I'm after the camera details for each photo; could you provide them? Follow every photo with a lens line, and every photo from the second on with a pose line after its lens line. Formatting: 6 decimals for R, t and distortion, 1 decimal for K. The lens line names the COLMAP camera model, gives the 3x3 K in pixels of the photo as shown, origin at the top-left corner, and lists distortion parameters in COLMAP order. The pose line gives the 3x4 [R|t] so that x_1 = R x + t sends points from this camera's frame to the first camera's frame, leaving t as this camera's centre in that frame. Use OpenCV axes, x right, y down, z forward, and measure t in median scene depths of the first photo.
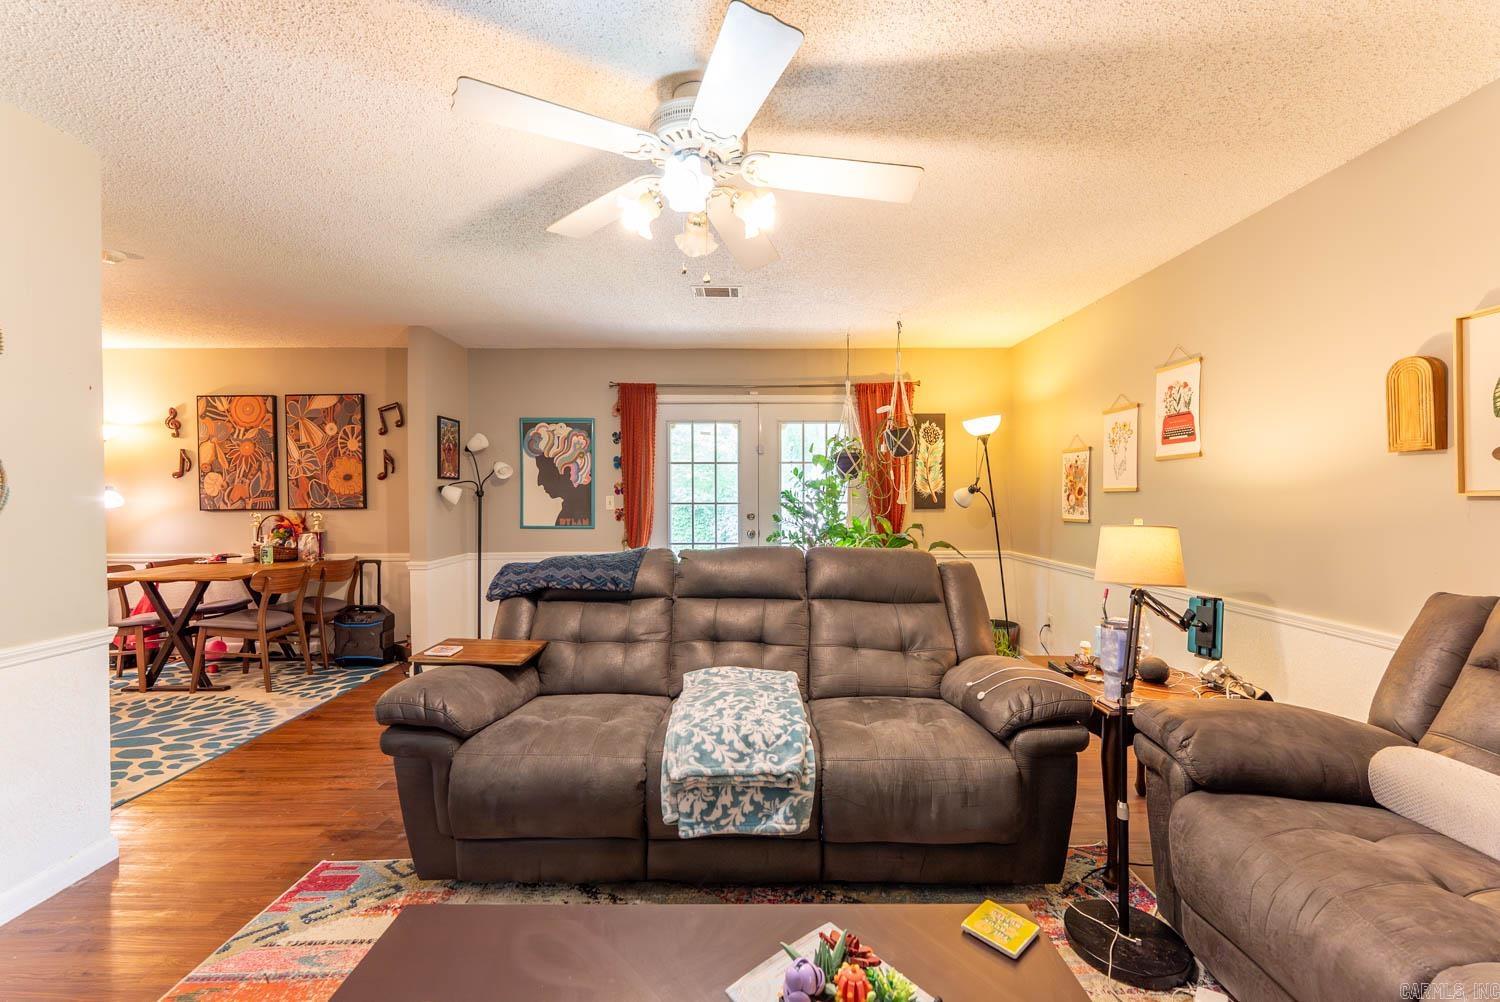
lens RADIAL K [[595.4, 0, 750.0], [0, 595.4, 501.0], [0, 0, 1]] dist [-0.011446, -0.000371]
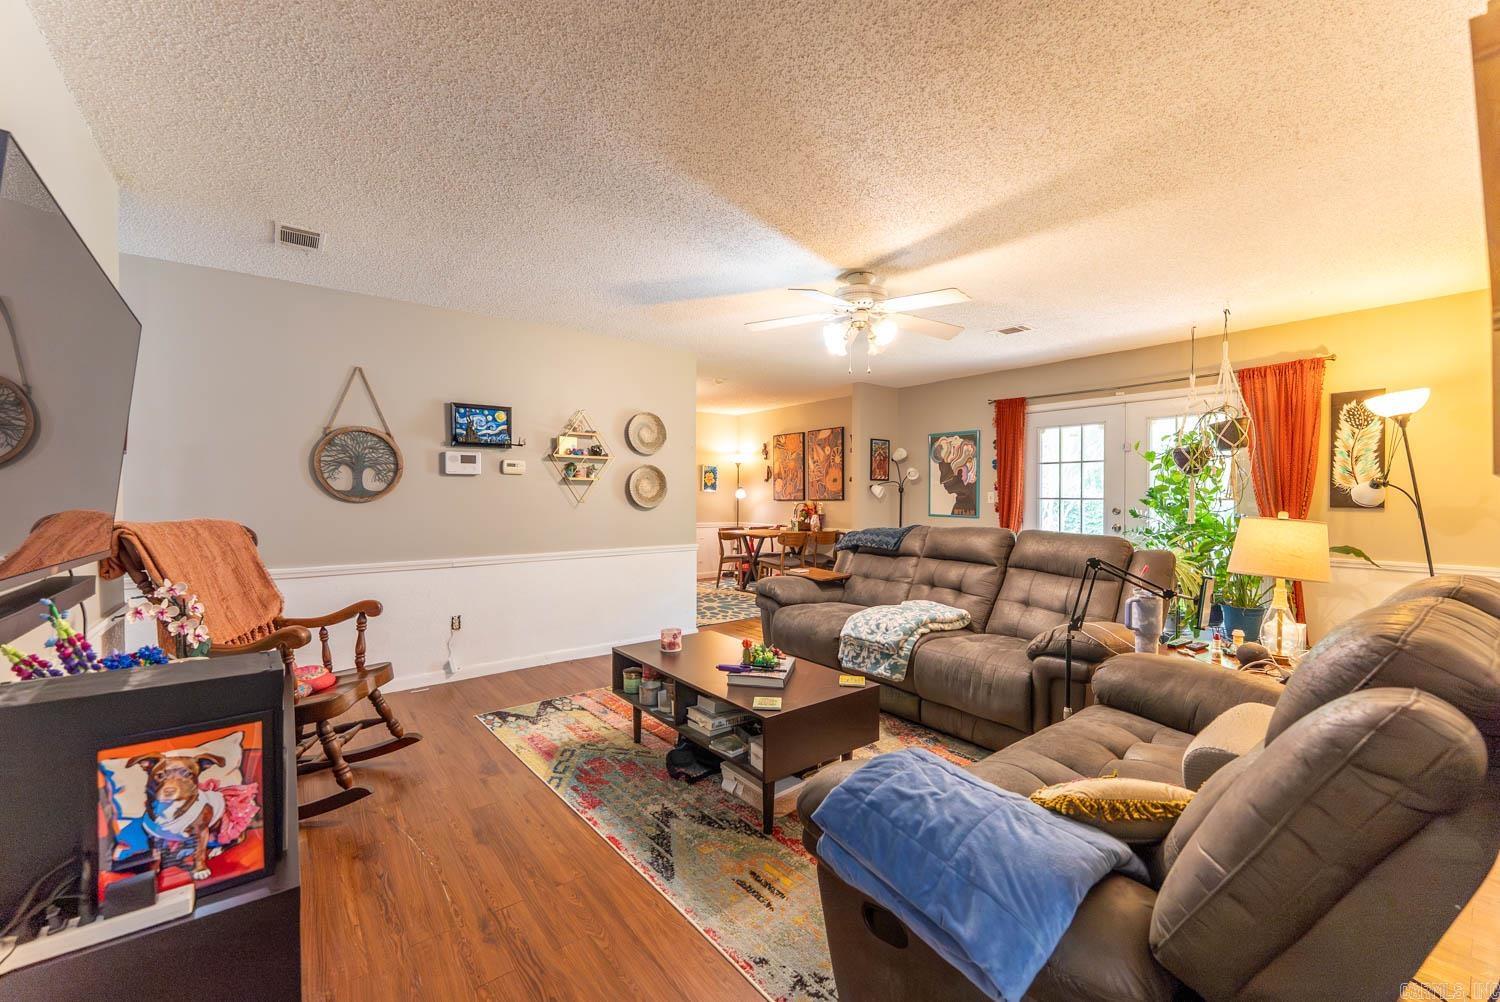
lens RADIAL K [[595.4, 0, 750.0], [0, 595.4, 501.0], [0, 0, 1]] dist [-0.011446, -0.000371]
pose [[0.612951, 0.011583, -0.790036, 0.438641], [-0.008845, 0.999930, 0.007798, 0.005221], [0.790072, 0.002208, 0.613011, -0.154276]]
